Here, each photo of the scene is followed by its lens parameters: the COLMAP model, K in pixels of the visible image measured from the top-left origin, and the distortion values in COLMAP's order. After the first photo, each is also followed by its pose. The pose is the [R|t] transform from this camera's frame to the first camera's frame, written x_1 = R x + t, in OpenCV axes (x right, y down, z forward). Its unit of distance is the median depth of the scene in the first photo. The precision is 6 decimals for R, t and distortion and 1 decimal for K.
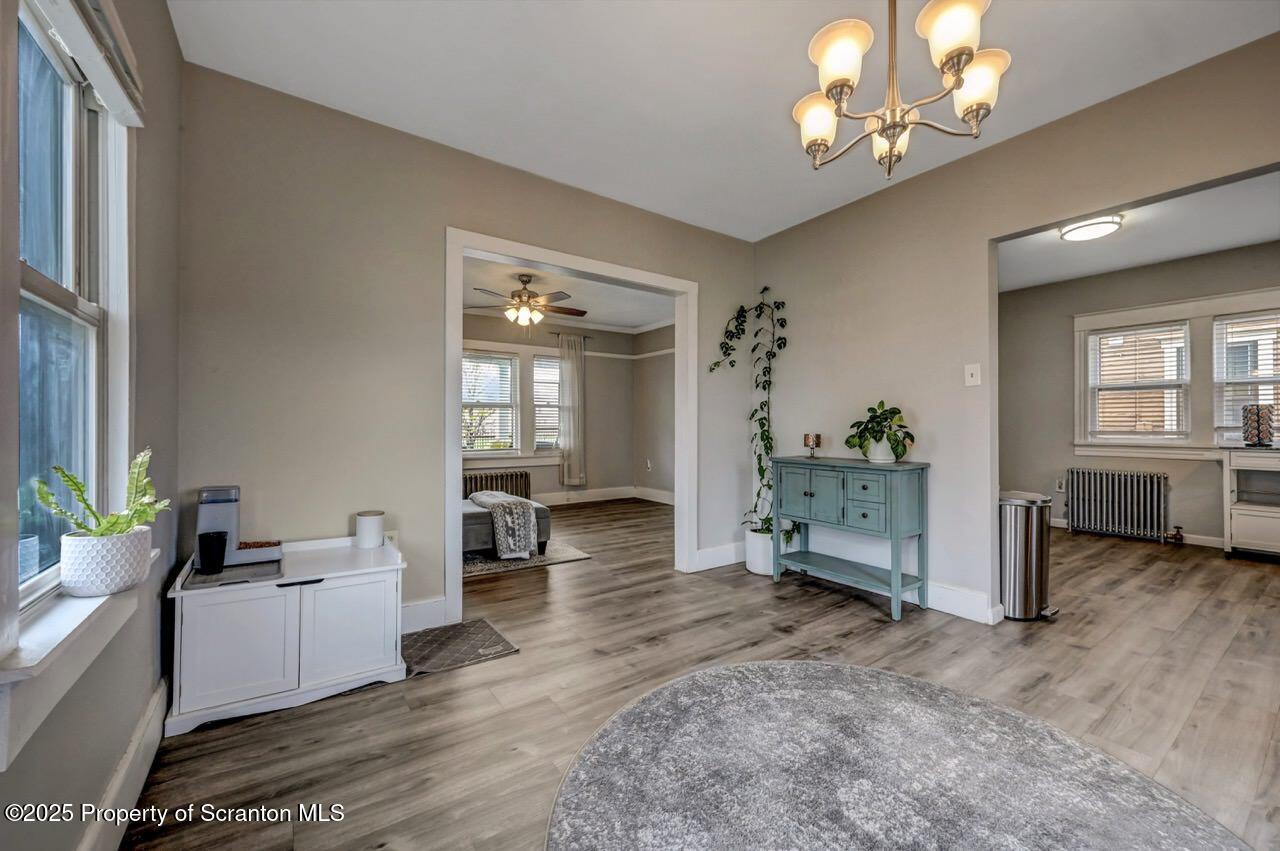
lens RADIAL K [[505.4, 0, 643.6], [0, 505.4, 422.2], [0, 0, 1]] dist [0.000616, 0.000048]
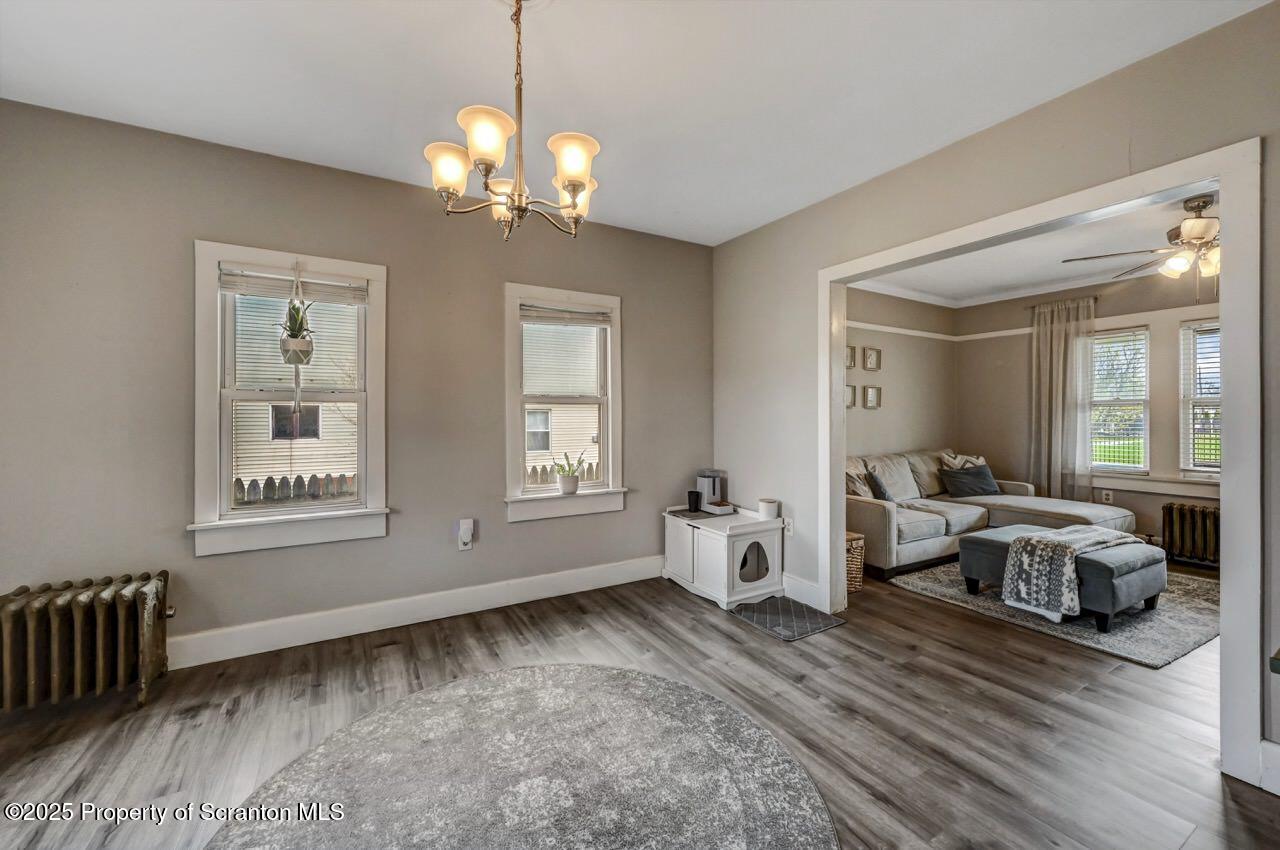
lens RADIAL K [[505.4, 0, 643.6], [0, 505.4, 421.7], [0, 0, 1]] dist [0.000616, 0.000048]
pose [[-0.076019, 0.005731, -0.997090, 0.883350], [0.011836, 0.999918, 0.004845, -0.051646], [0.997036, -0.011433, -0.076081, 0.747356]]
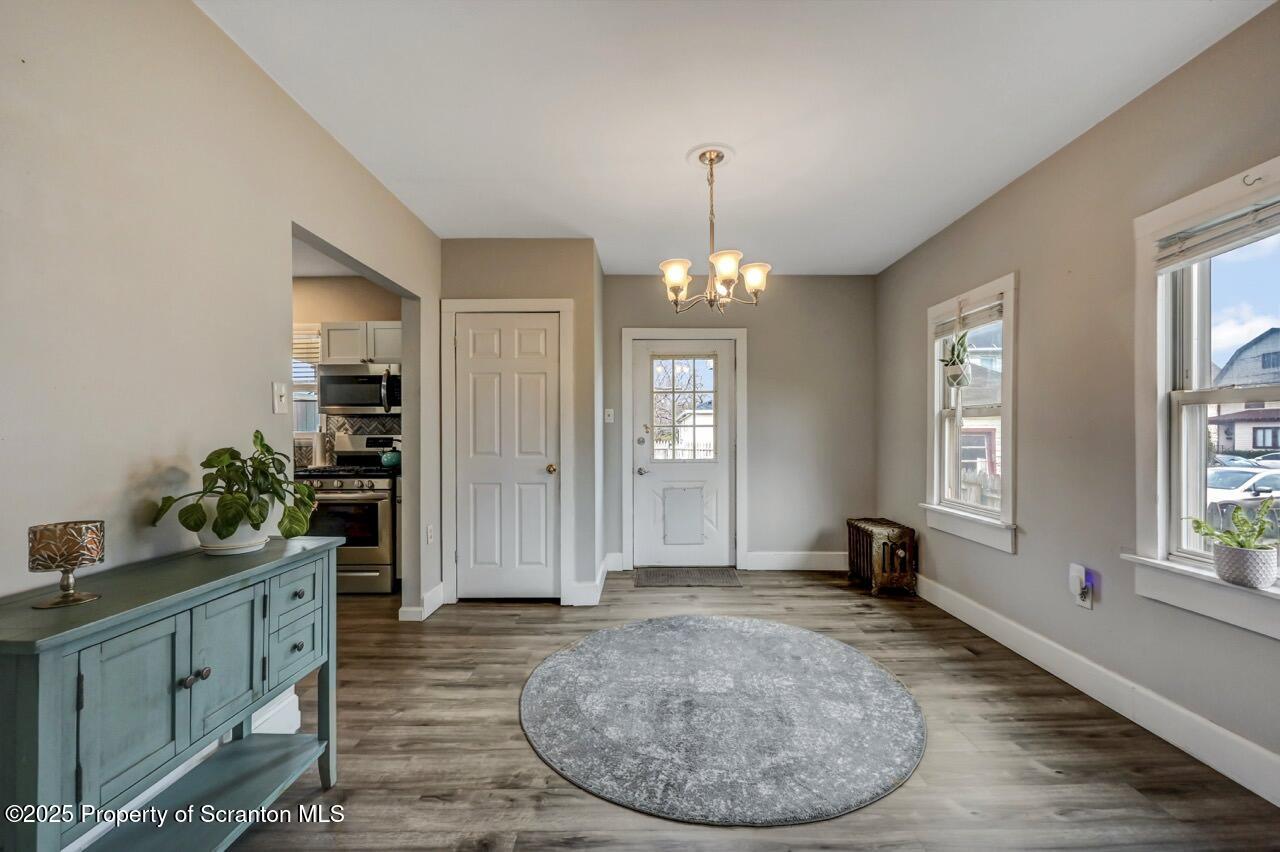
lens RADIAL K [[515.0, 0, 644.9], [0, 515.0, 432.1], [0, 0, 1]] dist [-0.000980, -0.000277]
pose [[-0.818990, 0.003146, 0.573799, -0.205608], [-0.002238, 0.999960, -0.008677, -0.045001], [-0.573803, -0.008391, -0.818950, 1.452448]]
